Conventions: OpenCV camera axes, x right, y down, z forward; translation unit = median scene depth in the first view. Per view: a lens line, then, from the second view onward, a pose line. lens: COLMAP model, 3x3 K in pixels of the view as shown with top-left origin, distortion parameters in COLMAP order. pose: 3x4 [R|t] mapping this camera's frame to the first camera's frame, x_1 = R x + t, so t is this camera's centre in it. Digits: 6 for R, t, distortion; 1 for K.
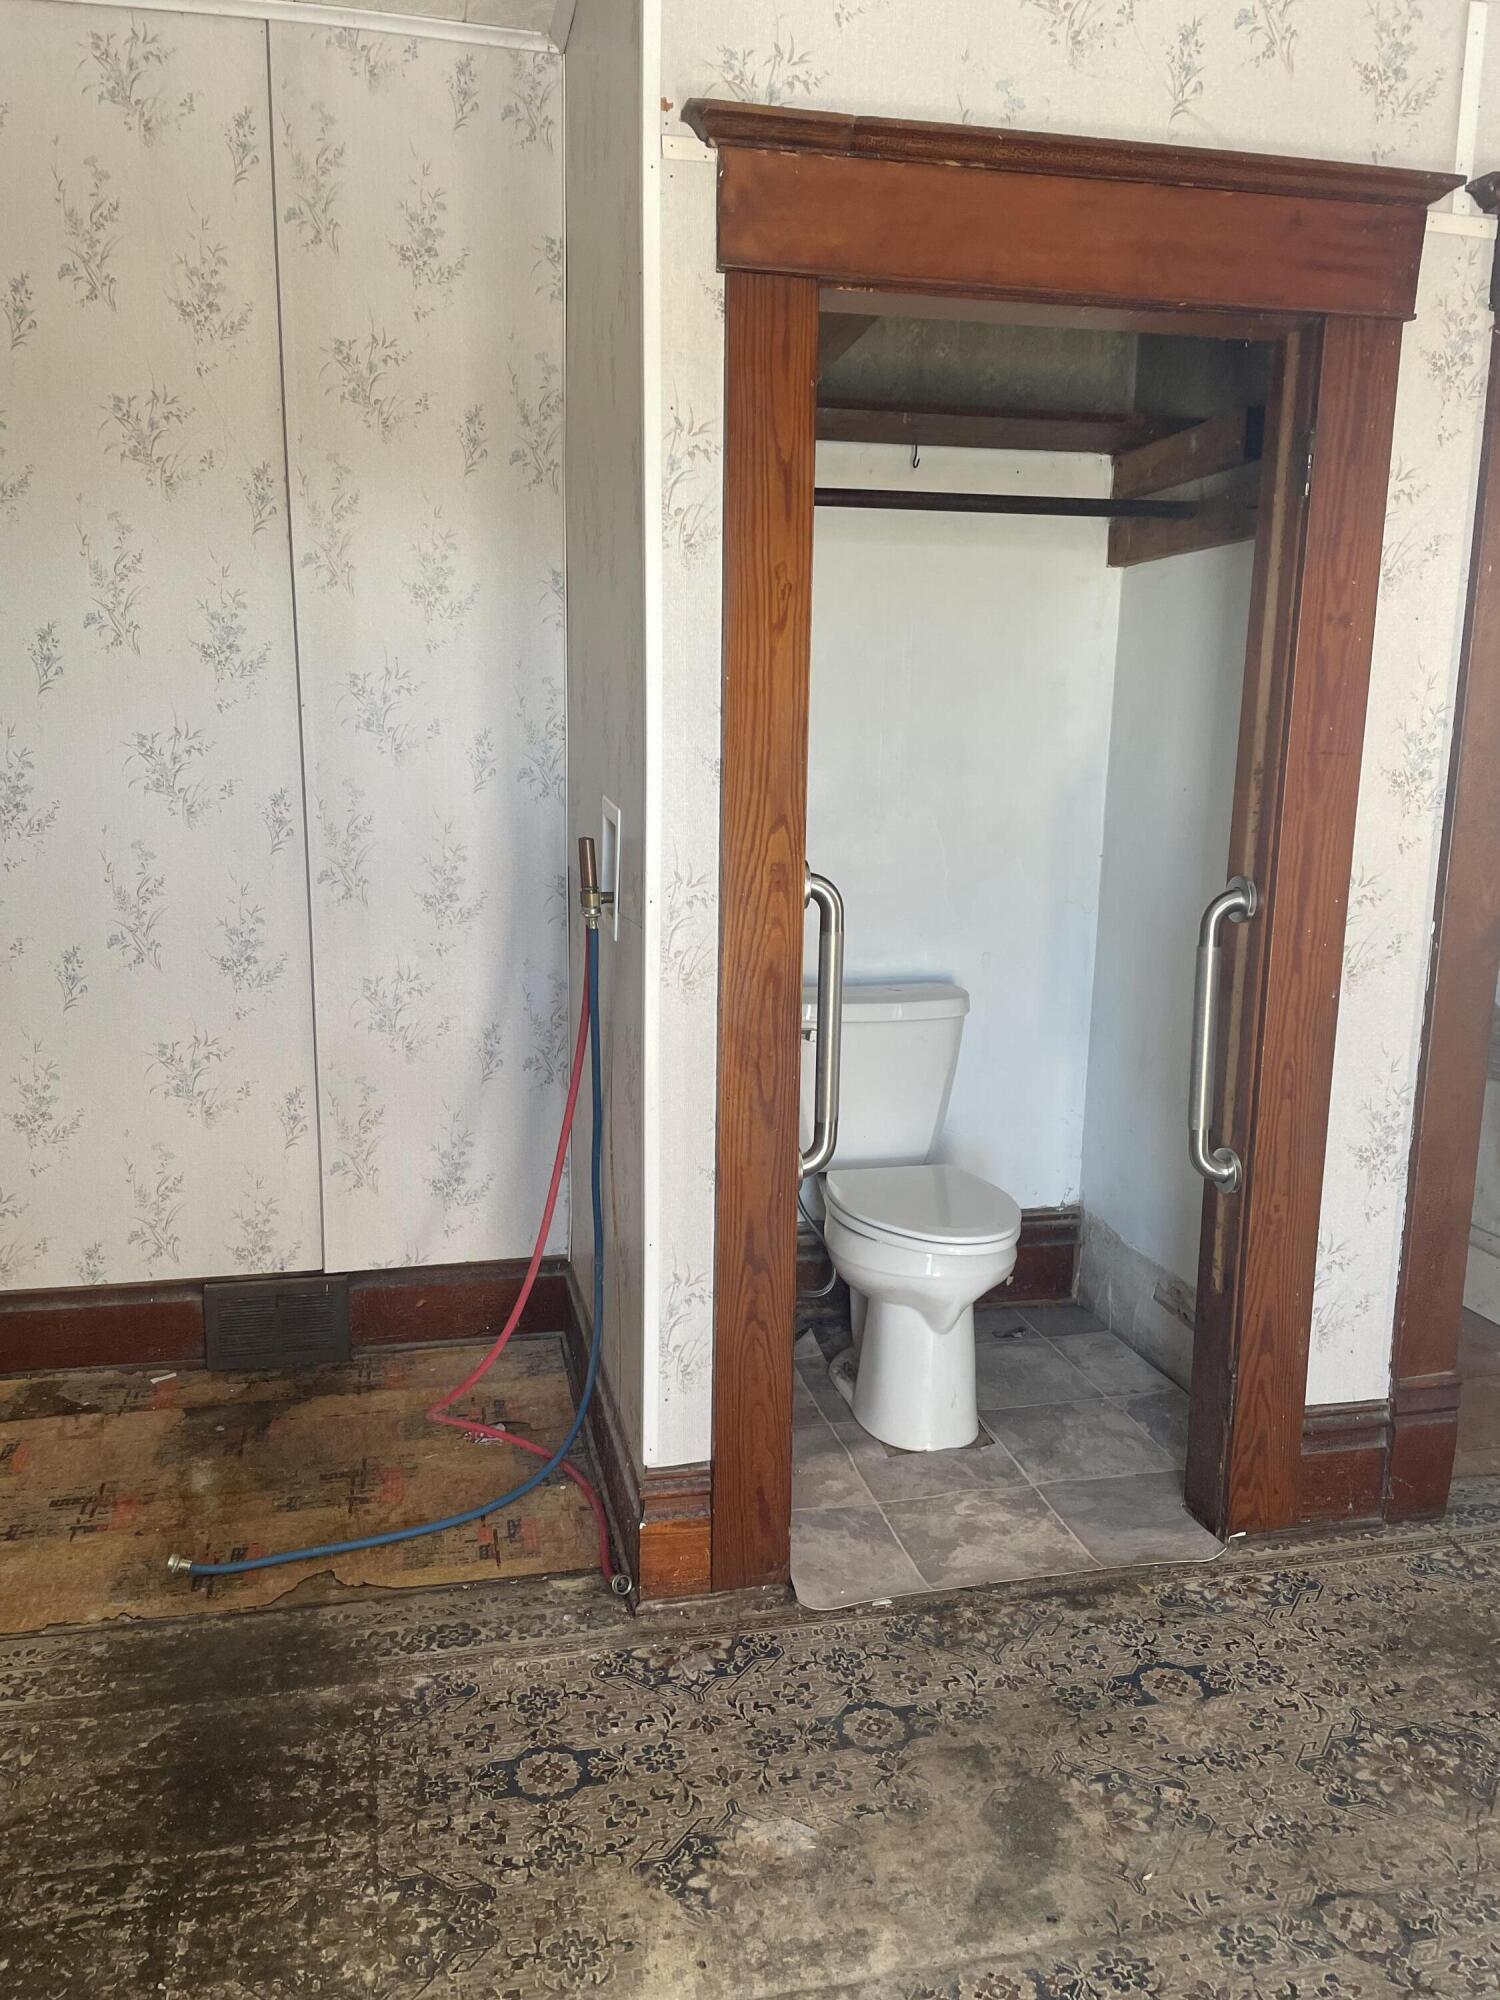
lens RADIAL K [[1496.8, 0, 750.0], [0, 1496.8, 1000.0], [0, 0, 1]] dist [0.084826, -0.104439]
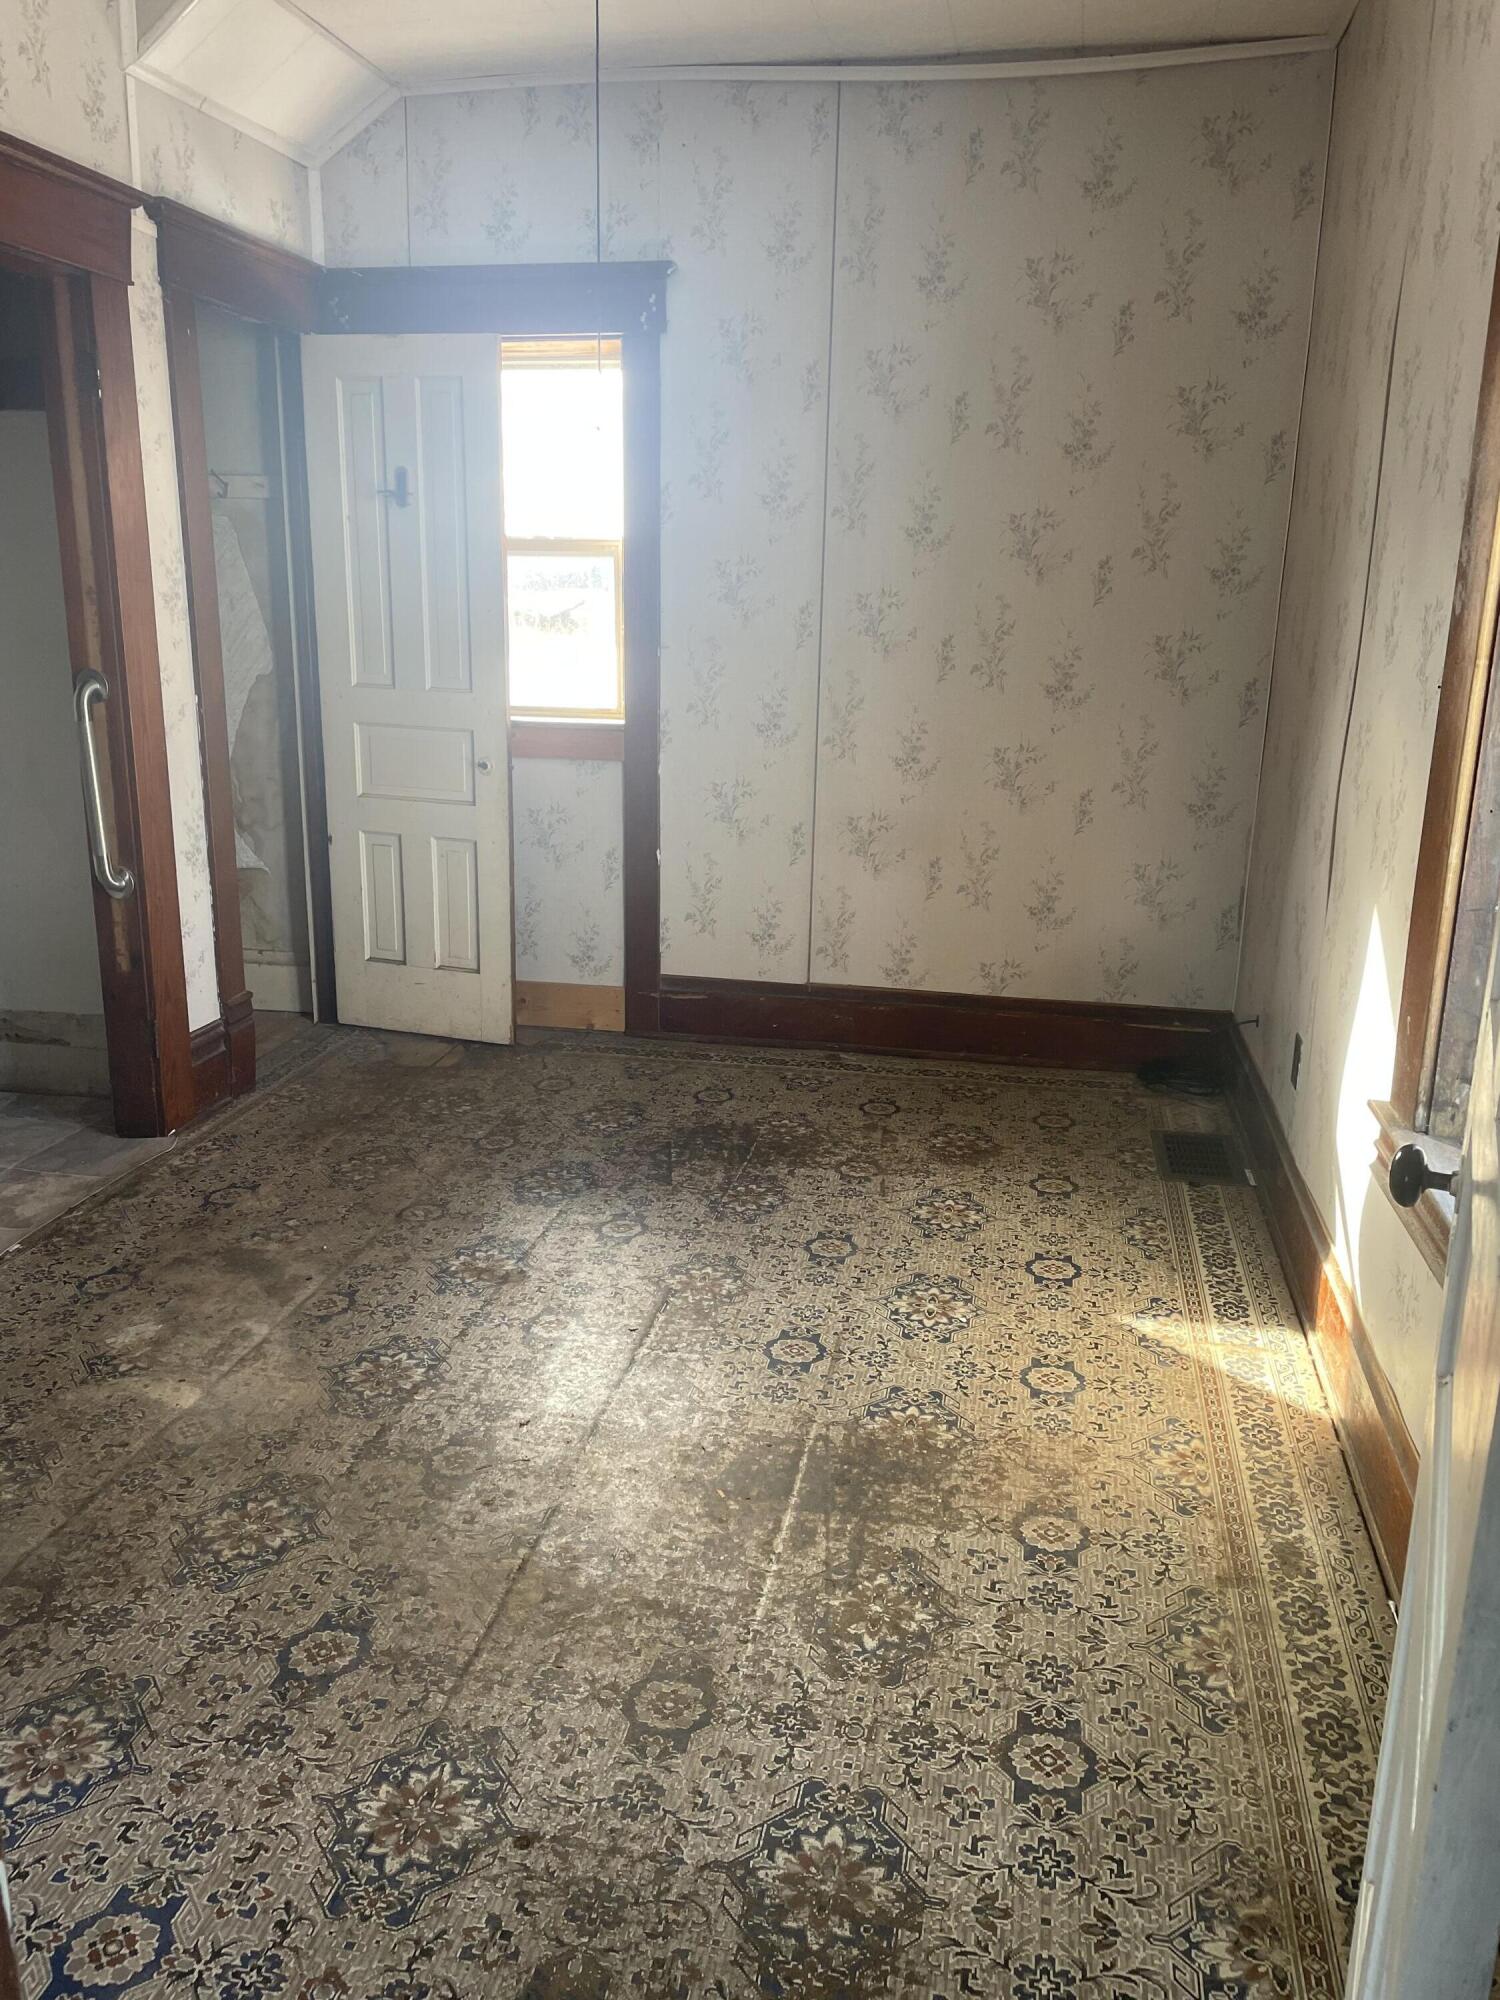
lens RADIAL K [[1502.5, 0, 752.8], [0, 1502.5, 974.2], [0, 0, 1]] dist [0.090346, -0.111439]
pose [[0.403012, -0.223296, 0.887536, -0.745246], [0.160708, 0.971976, 0.171566, 0.049106], [-0.900974, 0.073491, 0.427604, -0.135951]]
